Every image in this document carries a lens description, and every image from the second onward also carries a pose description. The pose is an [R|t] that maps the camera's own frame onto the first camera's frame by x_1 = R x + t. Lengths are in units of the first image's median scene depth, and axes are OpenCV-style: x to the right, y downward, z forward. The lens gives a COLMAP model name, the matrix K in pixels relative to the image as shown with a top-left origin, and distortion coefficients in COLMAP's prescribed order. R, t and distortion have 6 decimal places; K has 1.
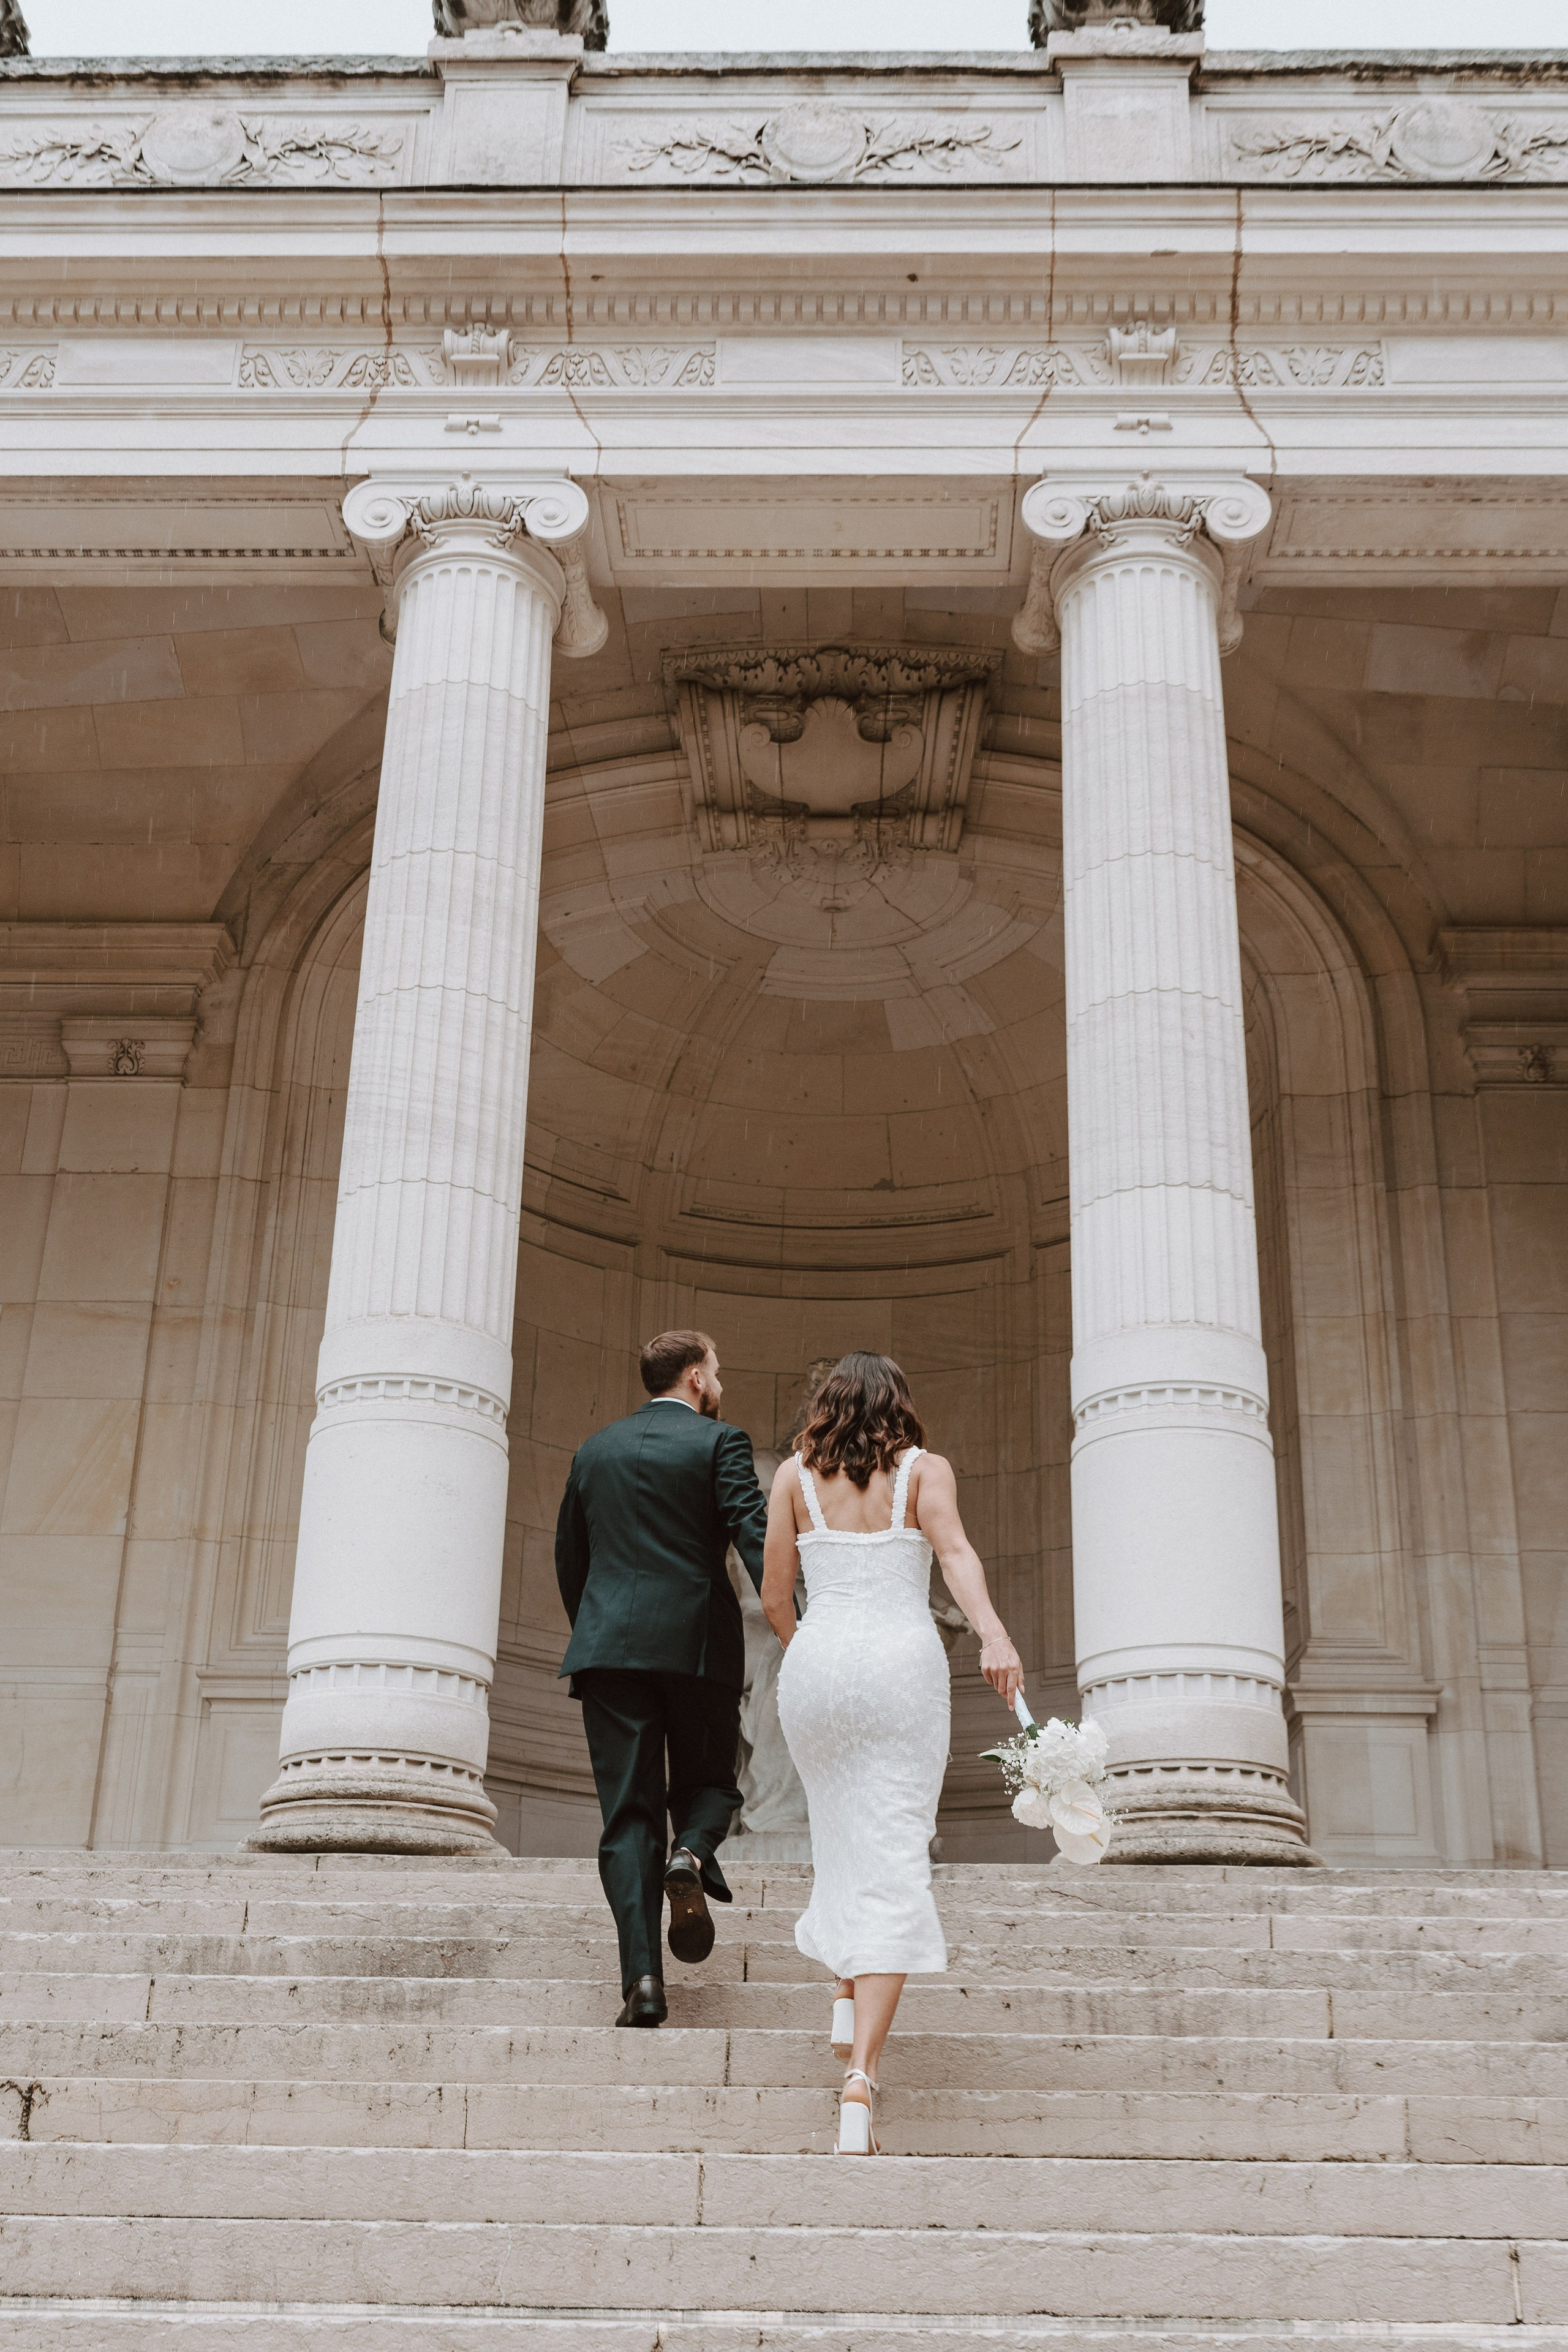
lens RADIAL K [[2328.6, 0, 847.7], [0, 2328.6, 1376.3], [0, 0, 1]] dist [0.002019, 0.005264]
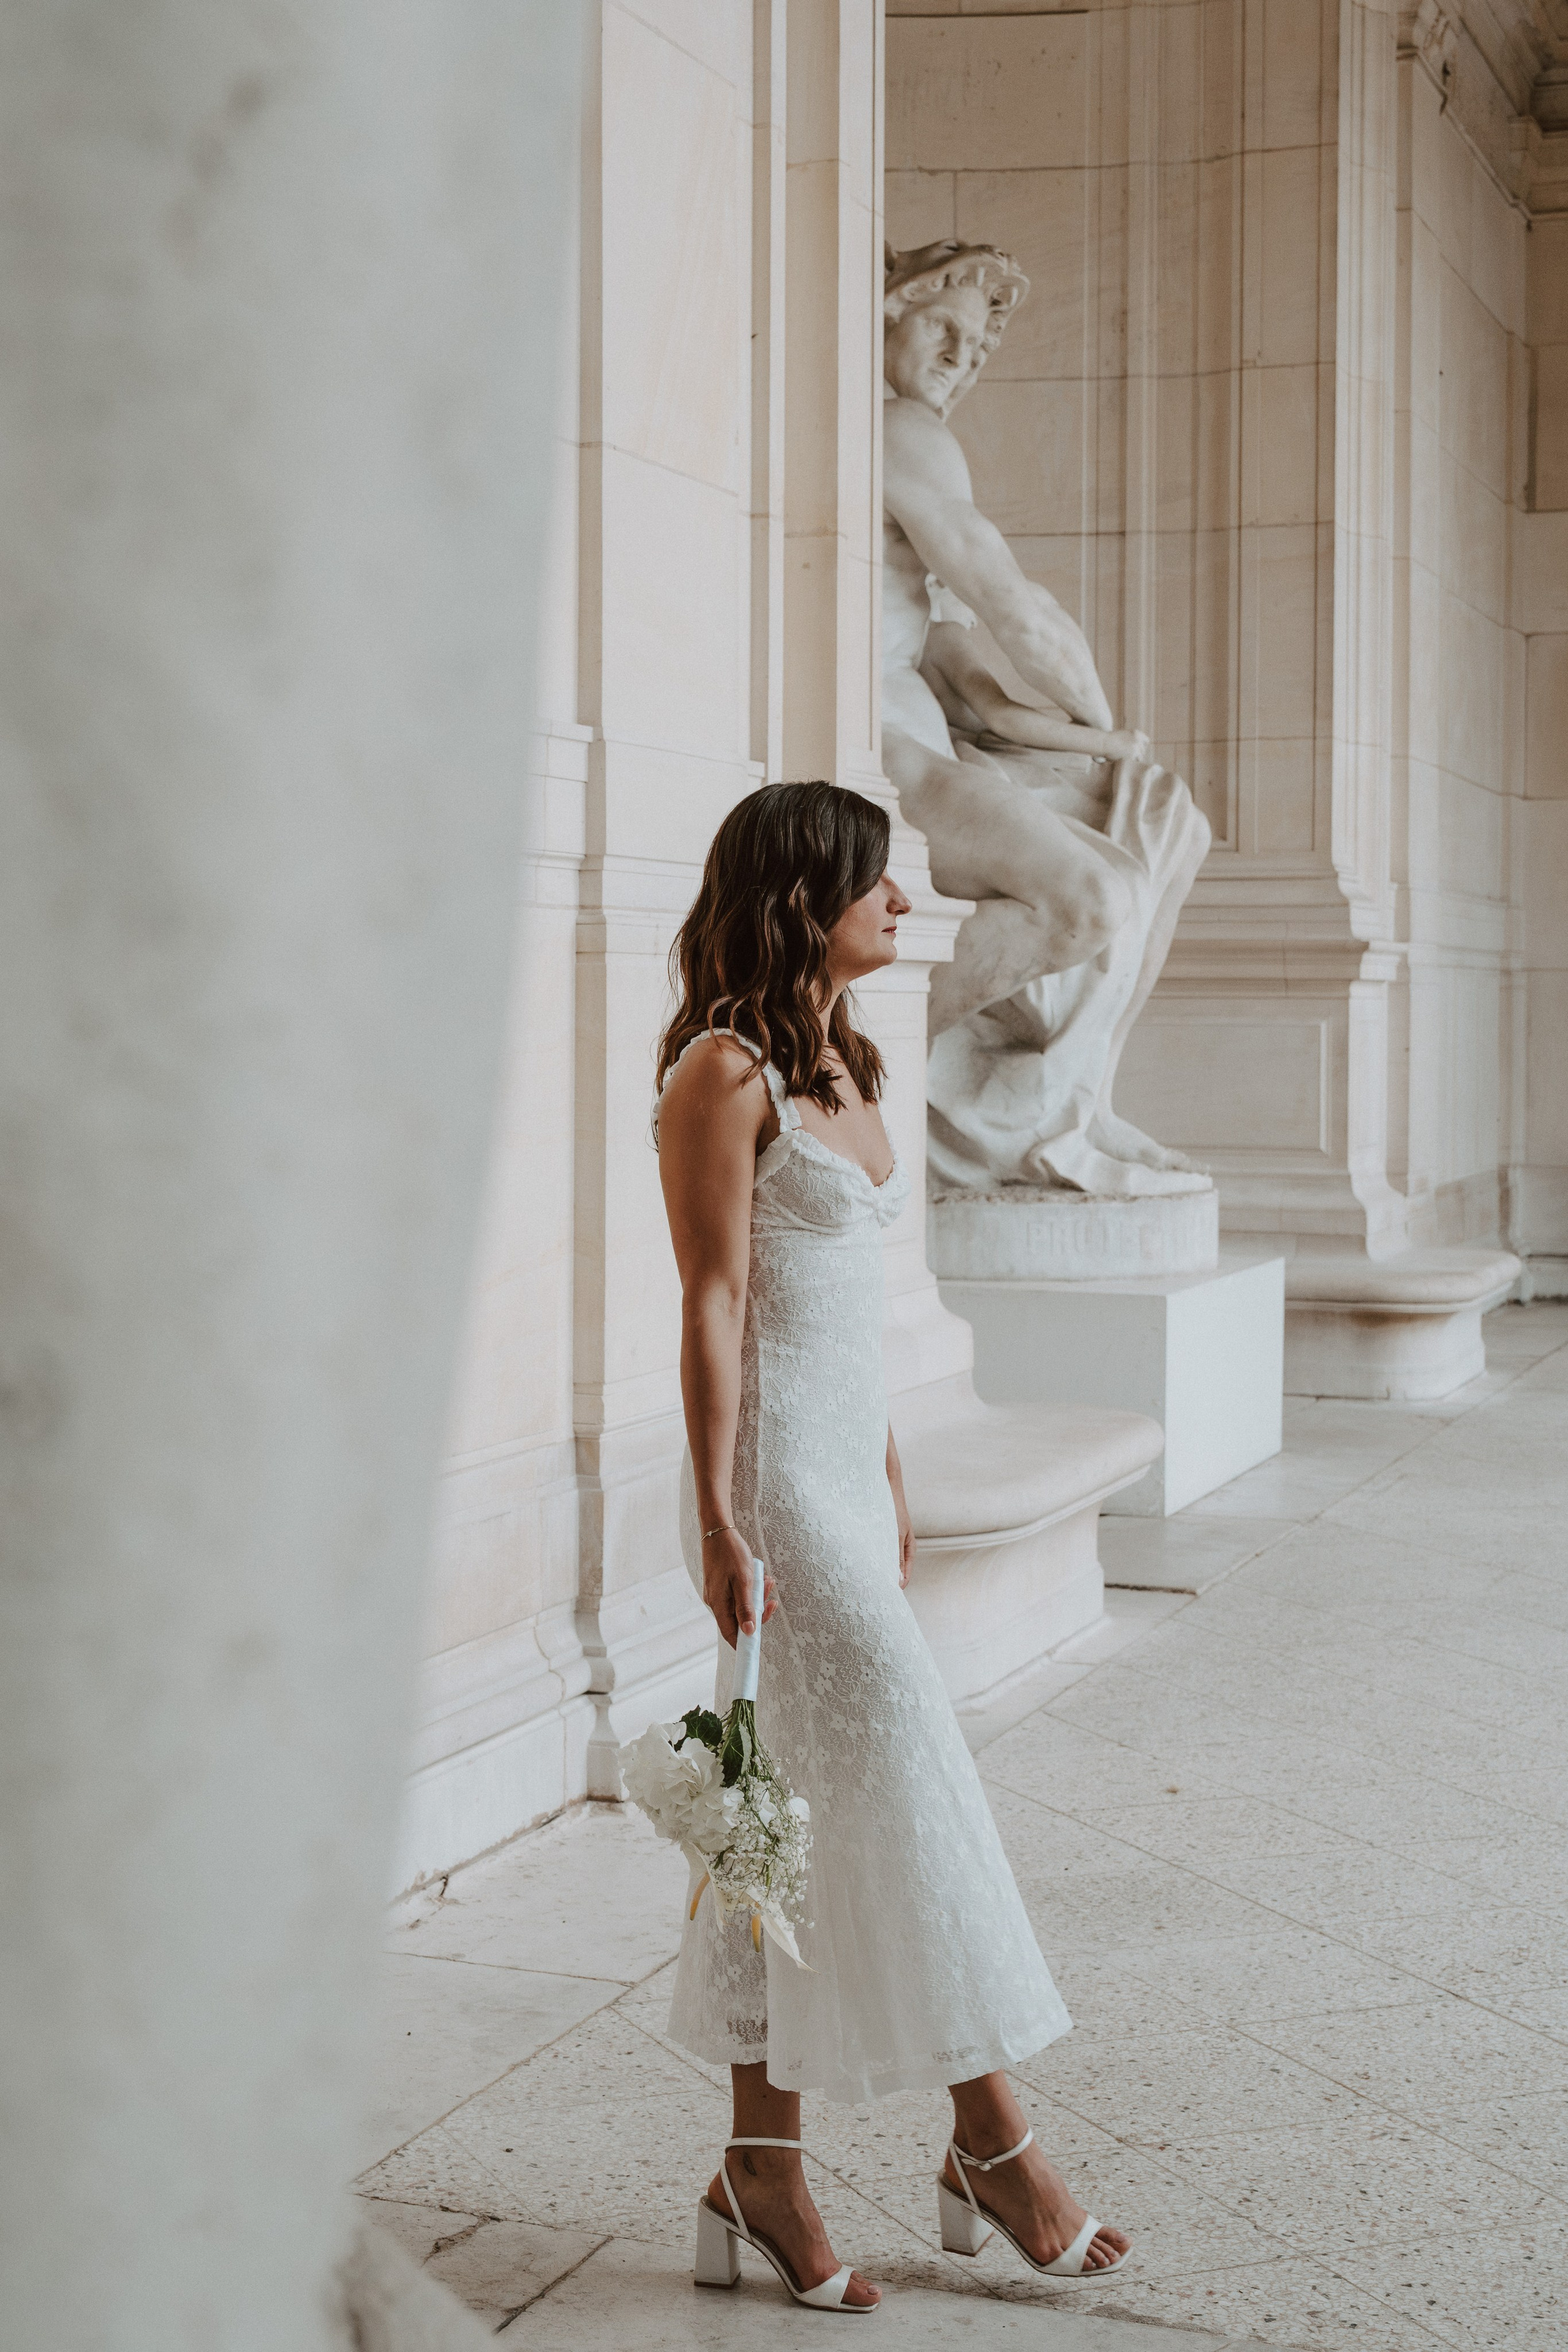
lens RADIAL K [[3379.6, 0, 600.4], [0, 3379.6, 1097.5], [0, 0, 1]] dist [0.002492, -0.025695]
pose [[0.382239, -0.041096, 0.923149, -1.024070], [-0.322837, 0.930120, 0.175080, 0.089105], [-0.865834, -0.364949, 0.342261, 1.023759]]
